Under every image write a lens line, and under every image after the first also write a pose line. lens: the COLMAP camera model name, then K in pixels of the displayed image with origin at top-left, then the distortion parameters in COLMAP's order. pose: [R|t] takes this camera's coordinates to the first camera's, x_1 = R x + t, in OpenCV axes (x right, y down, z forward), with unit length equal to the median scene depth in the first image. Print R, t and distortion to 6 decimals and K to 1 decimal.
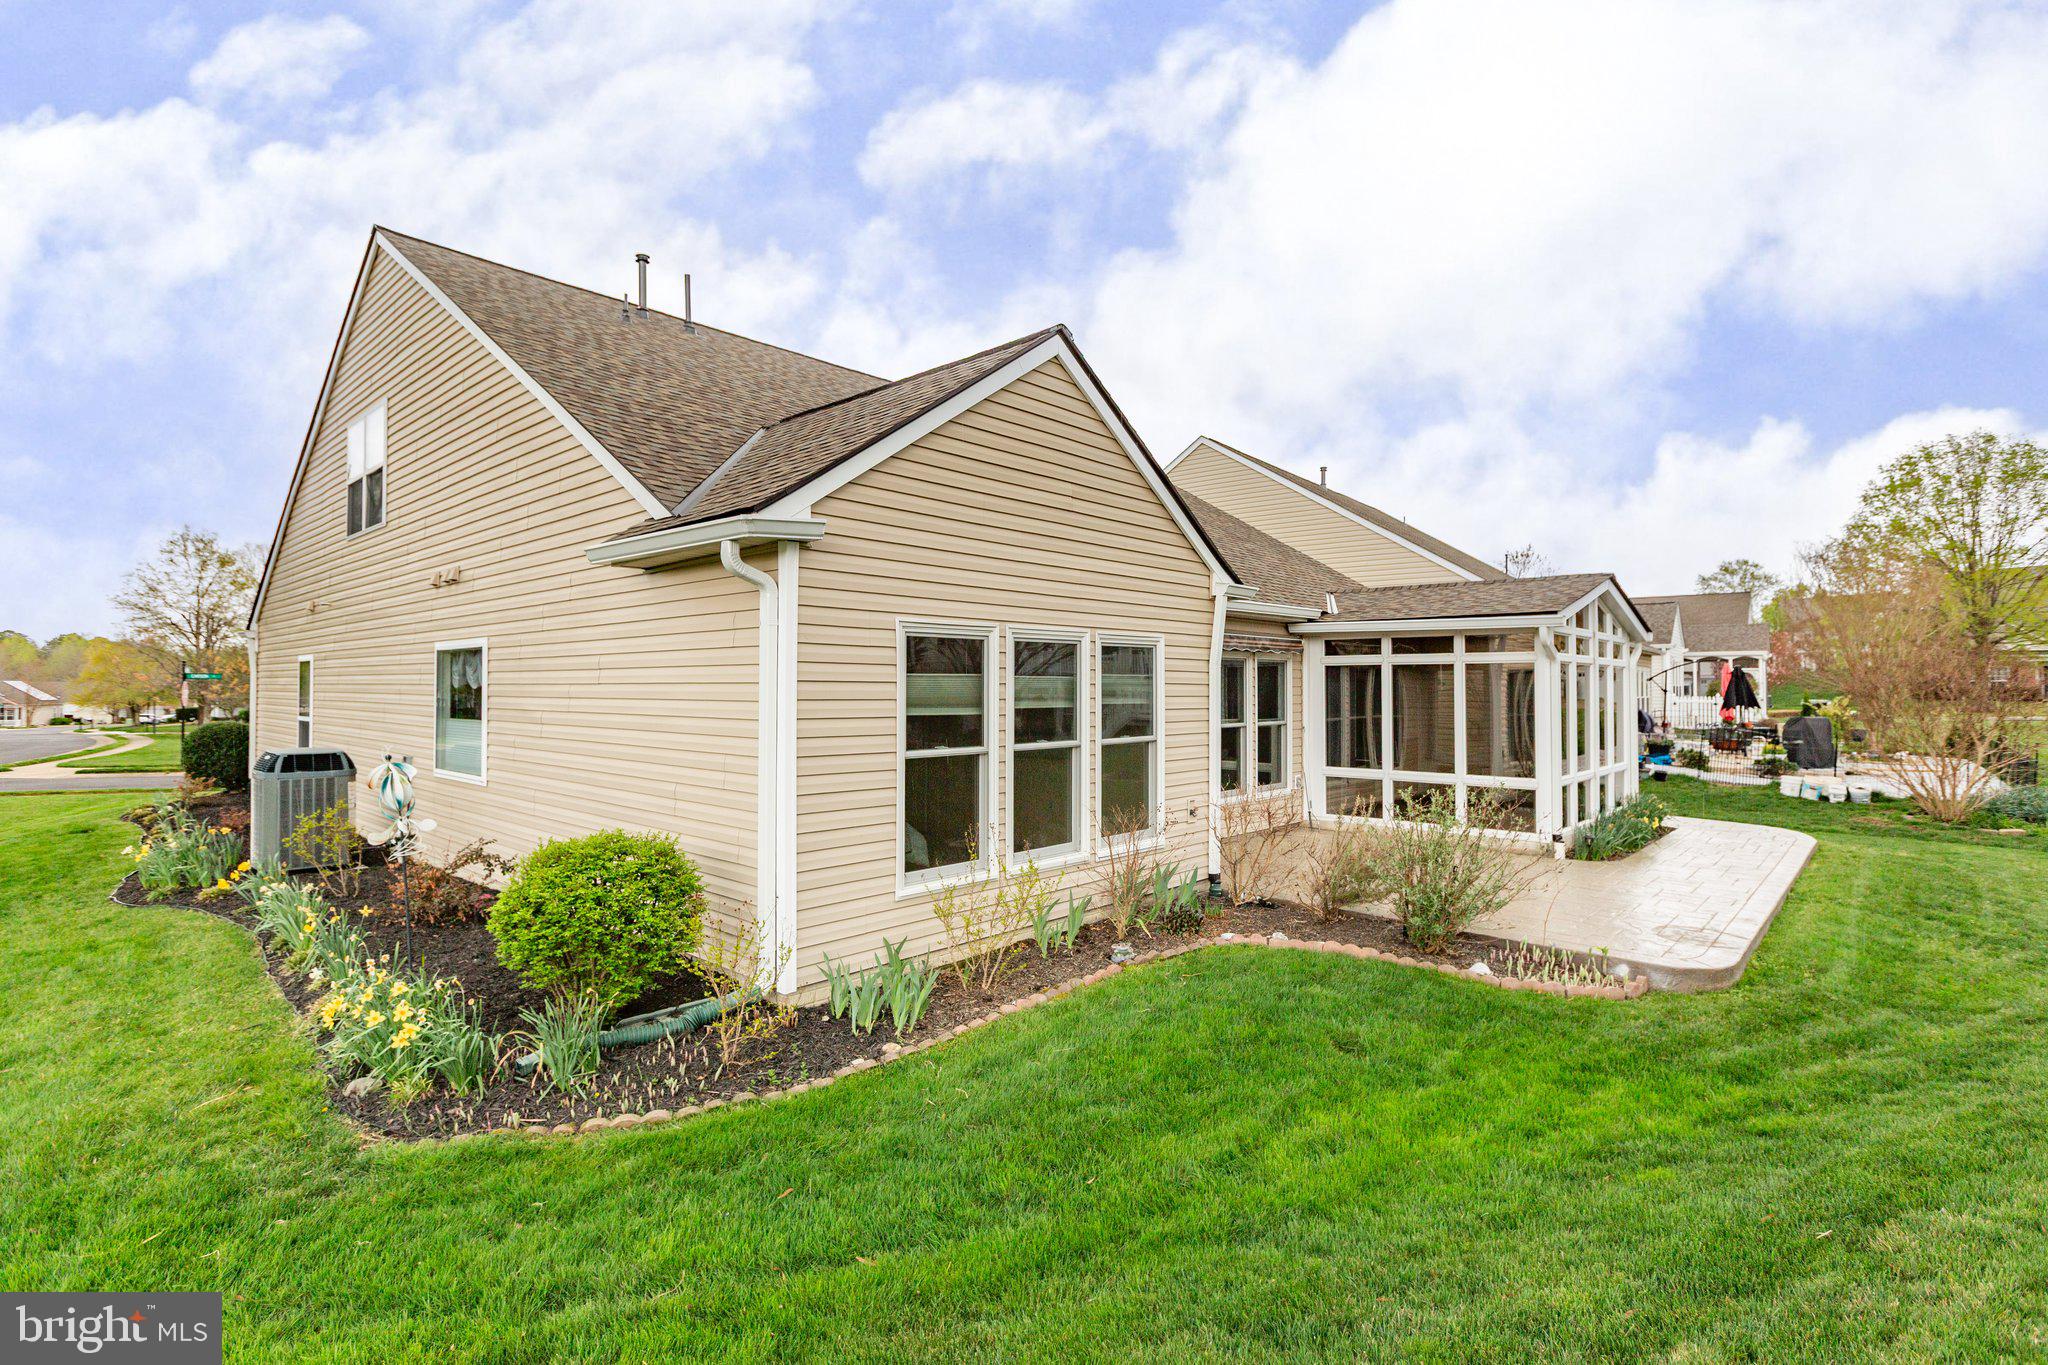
lens RADIAL K [[967.5, 0, 1017.3], [0, 967.5, 685.7], [0, 0, 1]] dist [-0.006095, 0.000149]
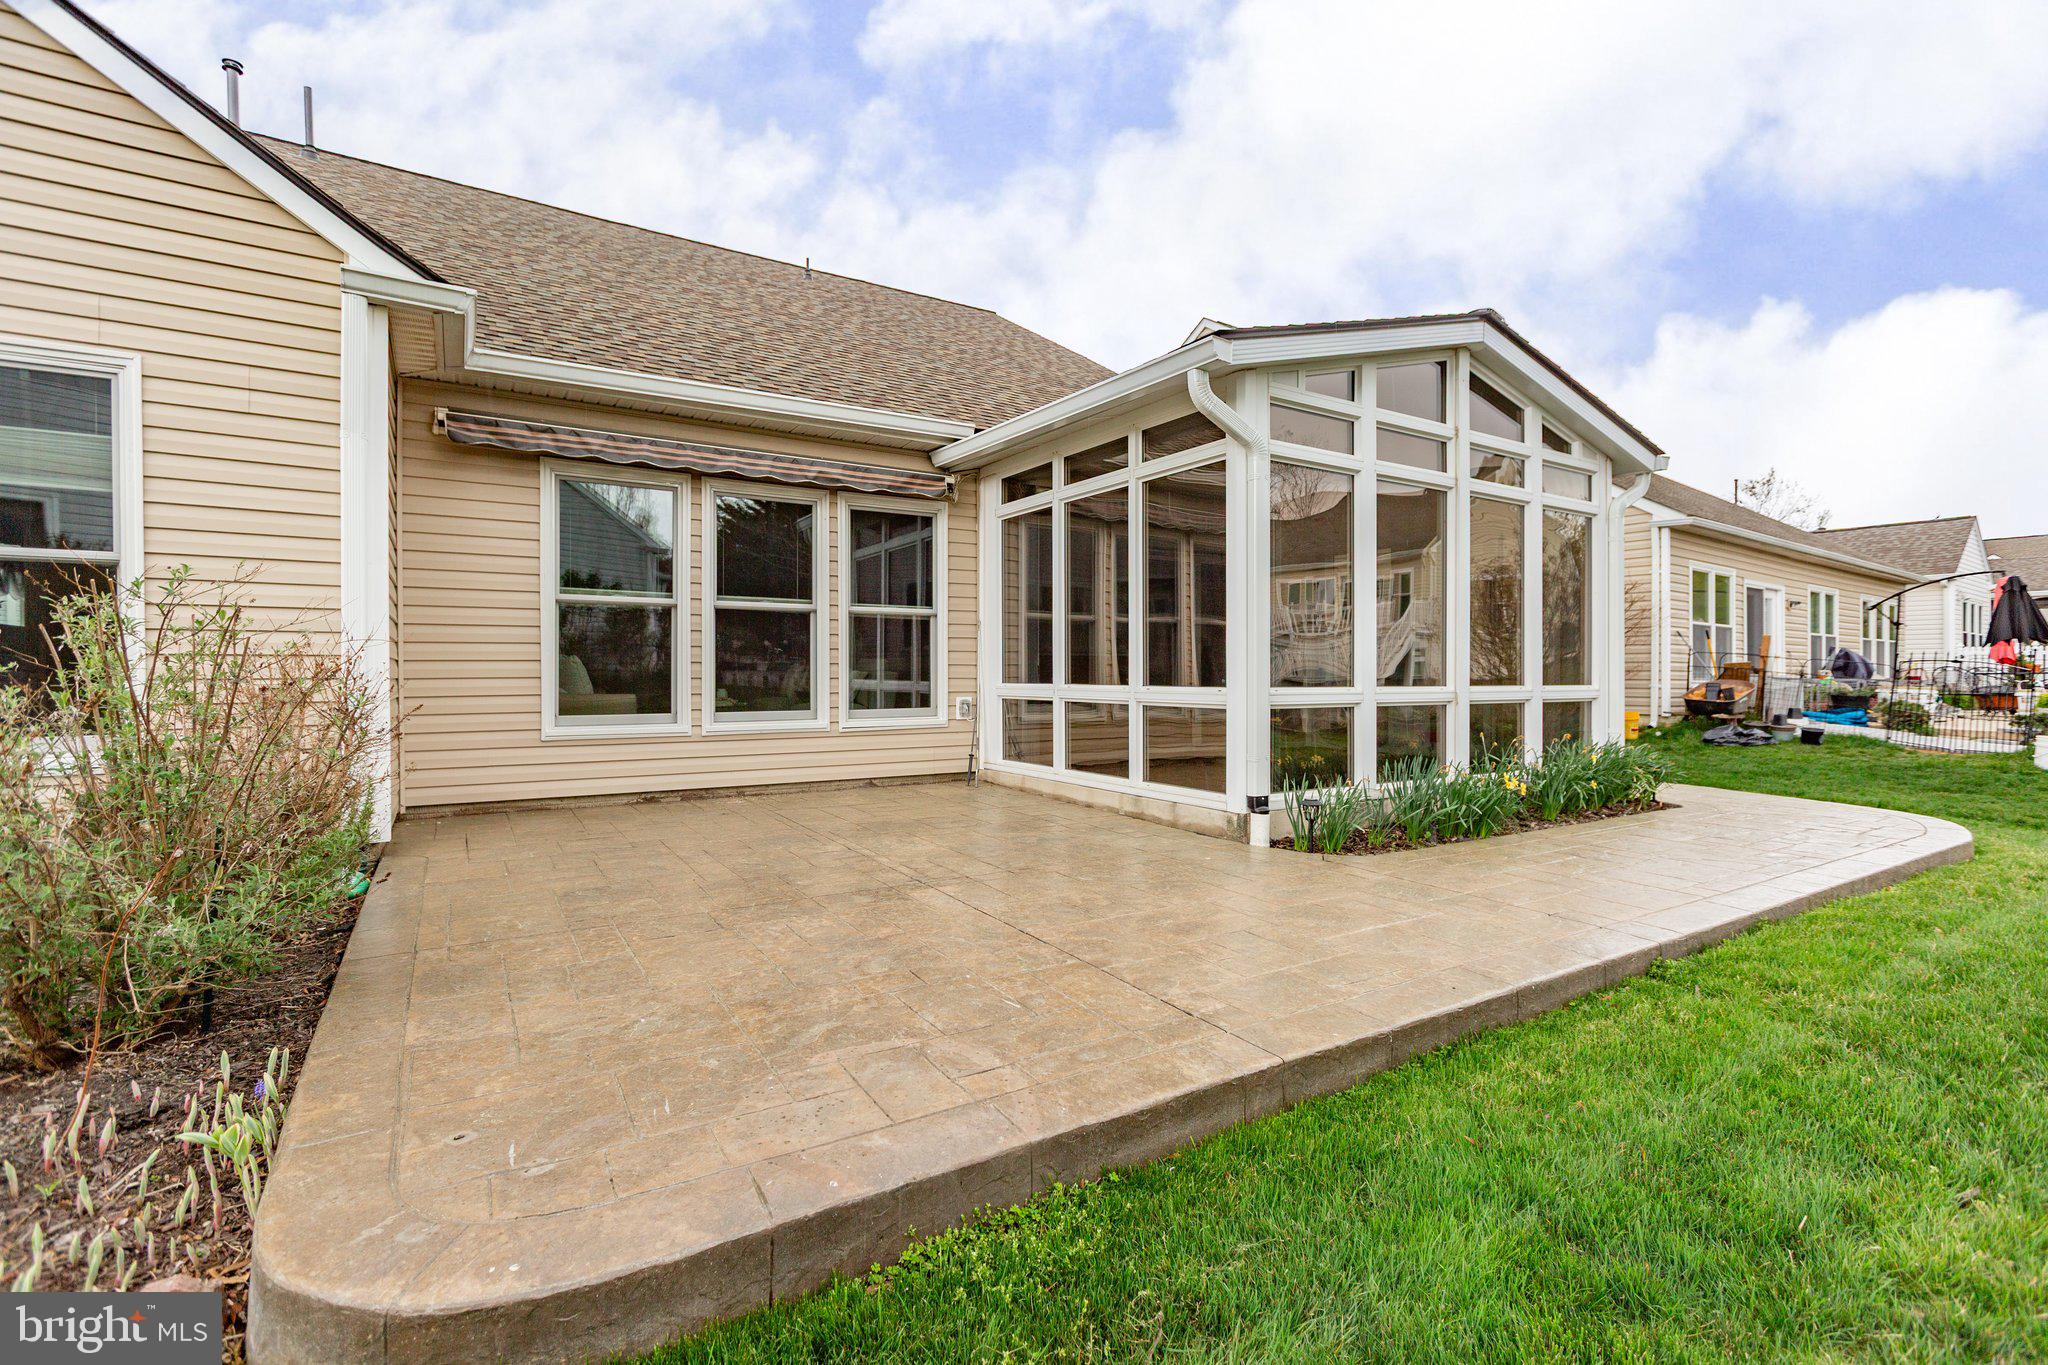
lens RADIAL K [[905.3, 0, 999.6], [0, 905.3, 691.8], [0, 0, 1]] dist [-0.004159, 0.002357]
pose [[0.963860, 0.007127, -0.266313, 0.521370], [-0.000002, 0.999642, 0.026744, 0.081798], [0.266408, -0.025777, 0.963516, 0.482653]]
